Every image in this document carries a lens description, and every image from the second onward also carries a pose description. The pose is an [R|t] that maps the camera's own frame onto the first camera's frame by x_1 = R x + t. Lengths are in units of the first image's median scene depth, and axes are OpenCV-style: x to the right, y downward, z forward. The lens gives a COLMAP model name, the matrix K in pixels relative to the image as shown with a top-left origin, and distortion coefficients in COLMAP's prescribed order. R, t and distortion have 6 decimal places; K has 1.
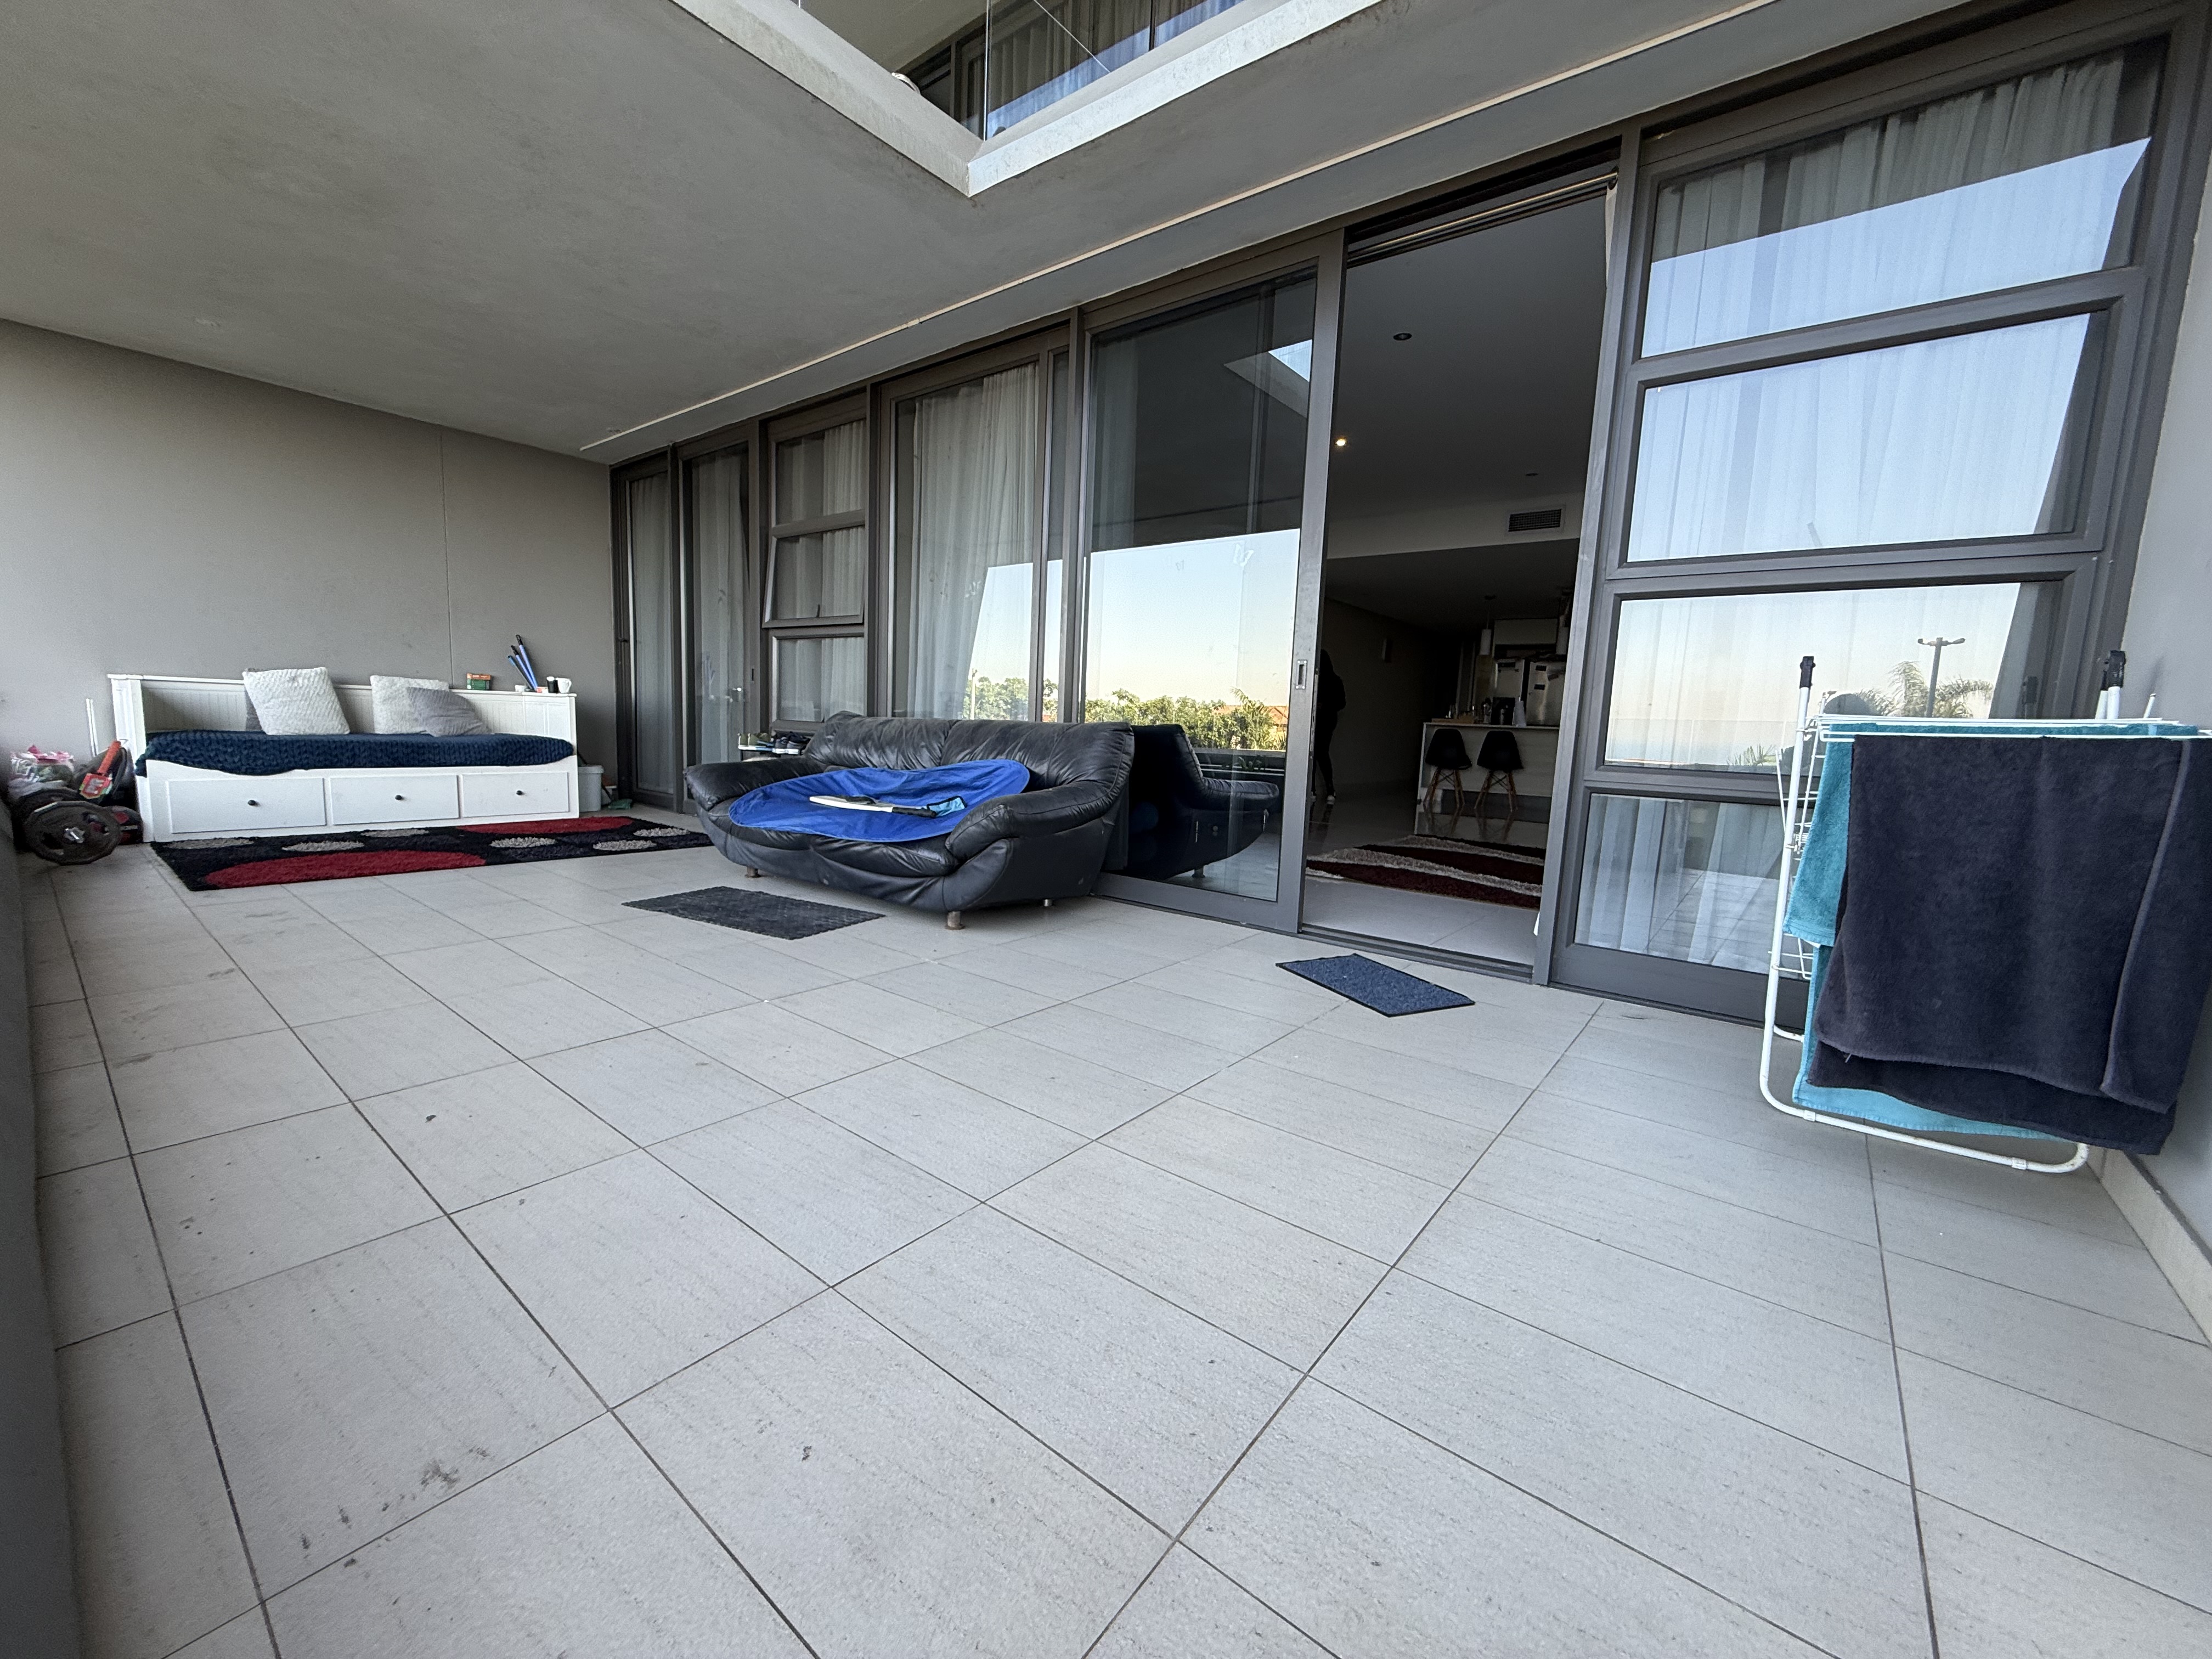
lens RADIAL K [[878.9, 0, 1101.3], [0, 878.9, 829.5], [0, 0, 1]] dist [-0.000884, -0.000037]
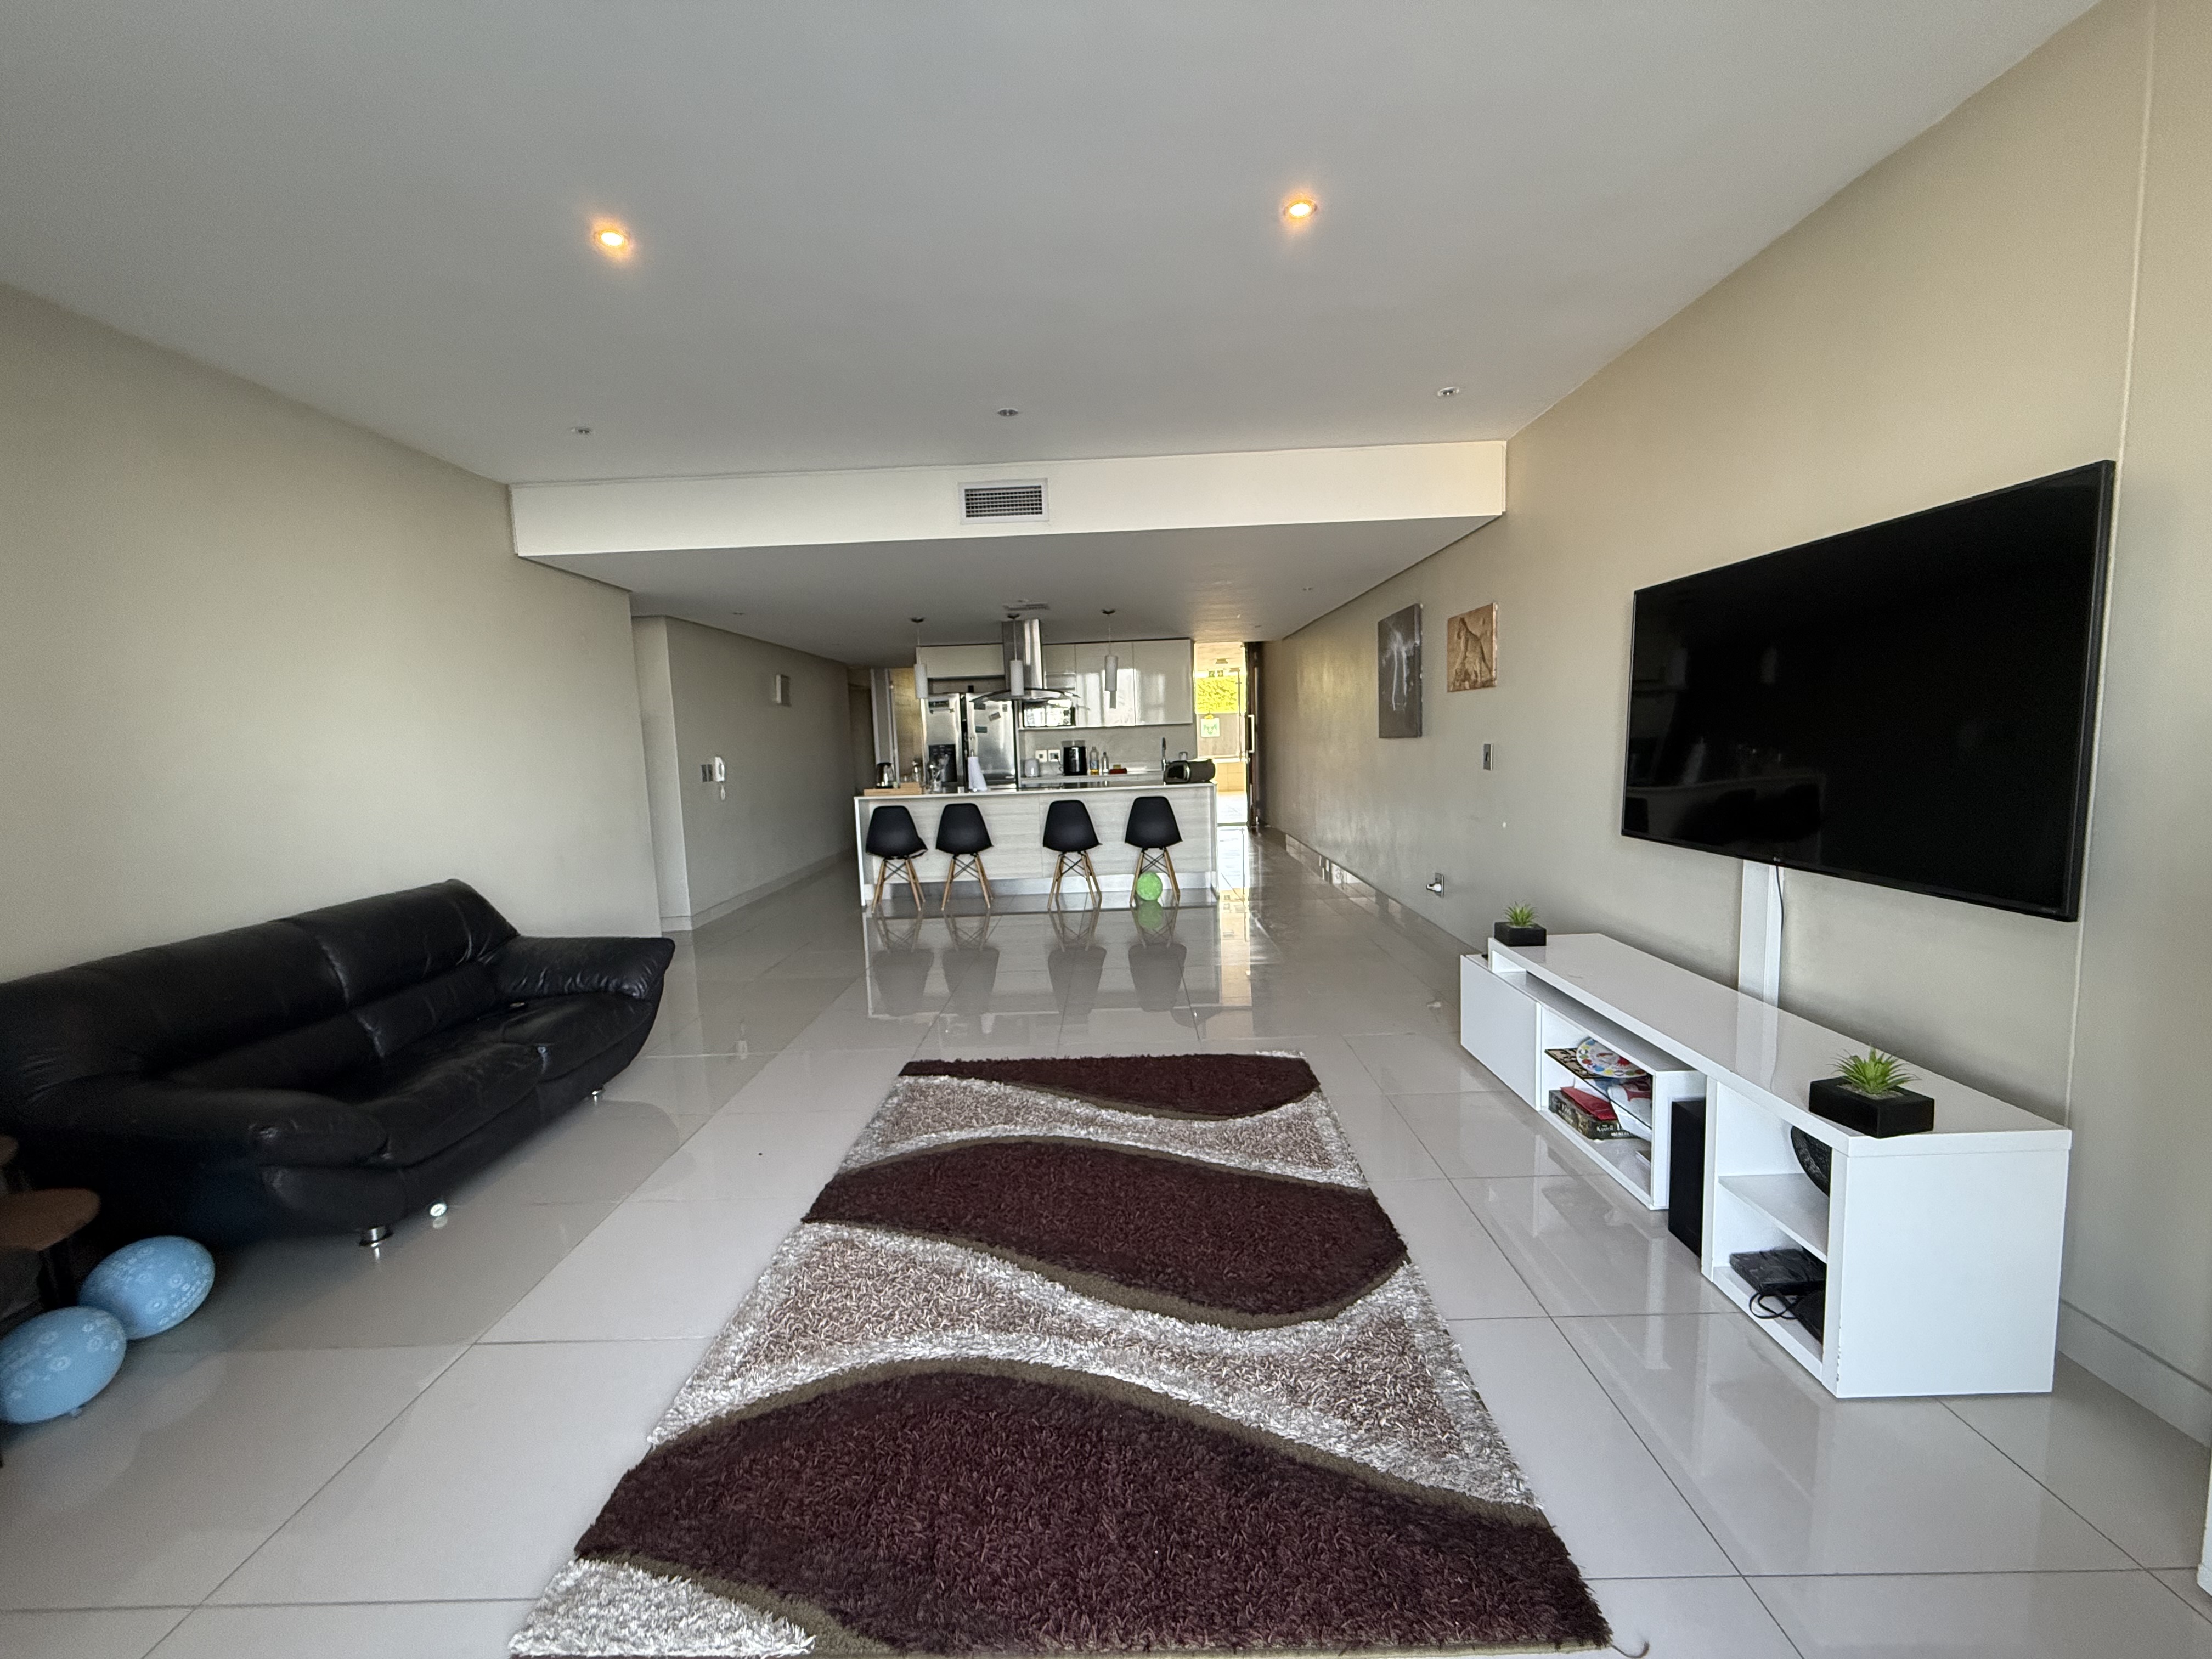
lens RADIAL K [[878.9, 0, 1101.3], [0, 878.9, 829.5], [0, 0, 1]] dist [-0.000884, -0.000037]
pose [[0.791530, -0.141648, 0.594488, 0.192217], [0.146759, 0.988359, 0.040094, -0.176160], [-0.593247, 0.055511, 0.803104, 0.599262]]
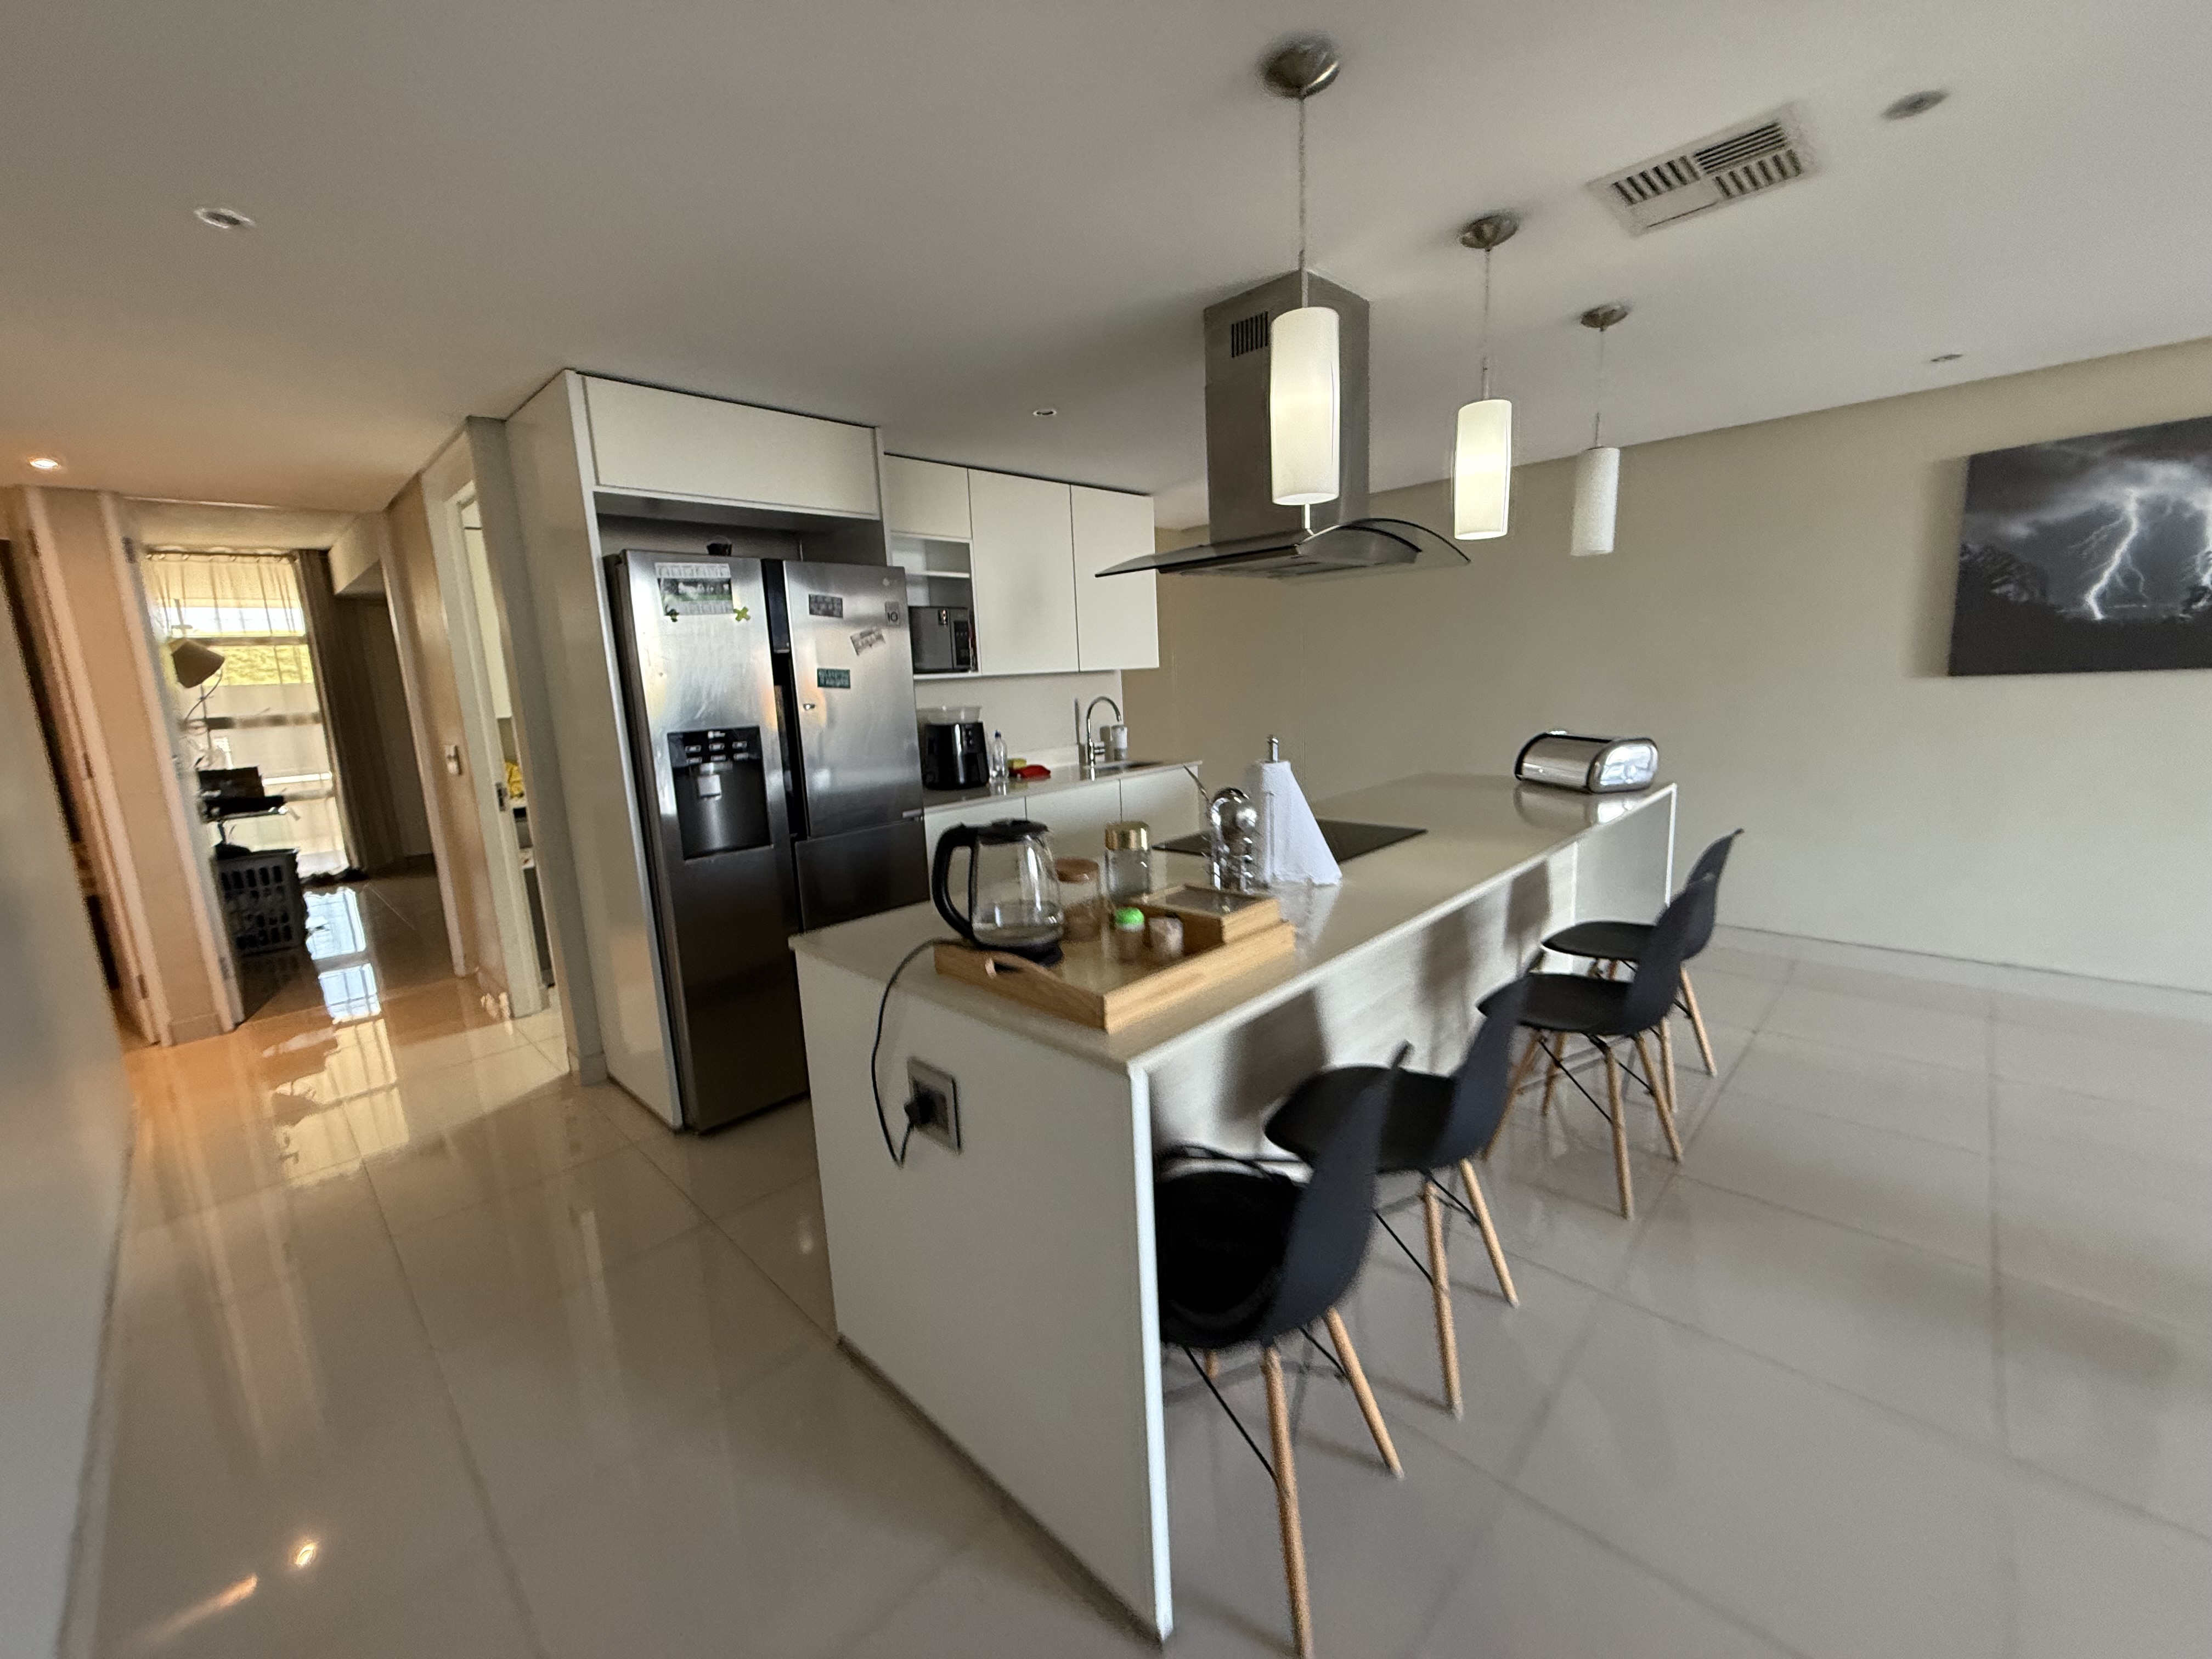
lens RADIAL K [[878.9, 0, 1101.3], [0, 878.9, 829.5], [0, 0, 1]] dist [-0.000884, -0.000037]
pose [[0.110716, -0.223469, 0.968403, 0.475967], [0.177806, 0.963126, 0.201923, -0.309056], [-0.977817, 0.149832, 0.146368, 1.743520]]
